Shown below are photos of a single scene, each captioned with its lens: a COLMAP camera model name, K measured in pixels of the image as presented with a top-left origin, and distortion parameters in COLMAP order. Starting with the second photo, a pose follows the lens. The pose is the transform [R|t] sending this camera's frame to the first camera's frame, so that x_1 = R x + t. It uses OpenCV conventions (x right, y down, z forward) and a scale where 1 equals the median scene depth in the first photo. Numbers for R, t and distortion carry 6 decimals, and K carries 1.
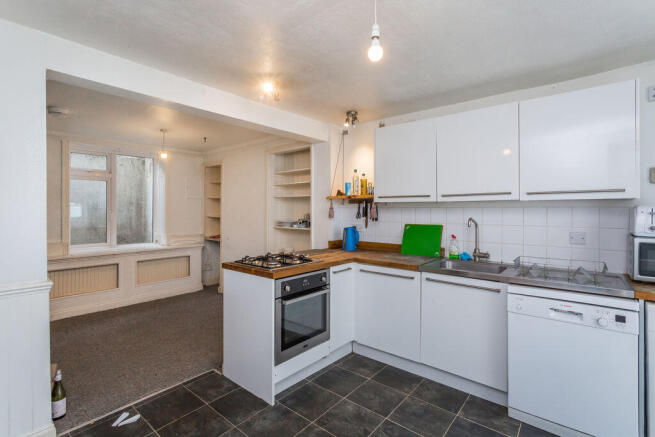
lens RADIAL K [[318.2, 0, 326.3], [0, 318.2, 210.2], [0, 0, 1]] dist [-0.000699, 0.000069]
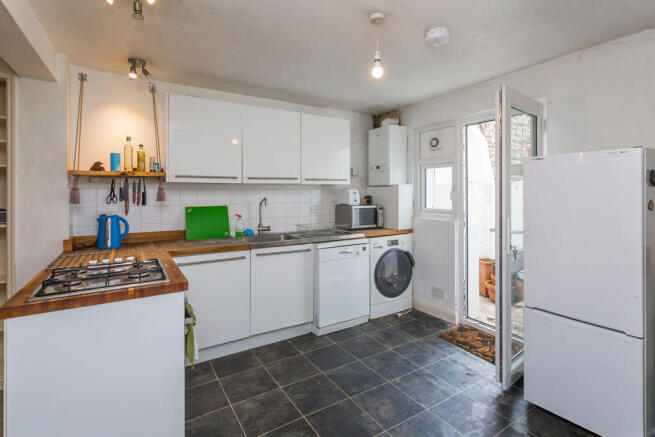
lens RADIAL K [[322.6, 0, 328.9], [0, 322.6, 191.0], [0, 0, 1]] dist [-0.000484, 0.000044]
pose [[0.292621, -0.000917, 0.956228, -0.463929], [0.003558, 0.999994, -0.000130, 0.000102], [-0.956222, 0.003440, 0.292623, 0.310693]]
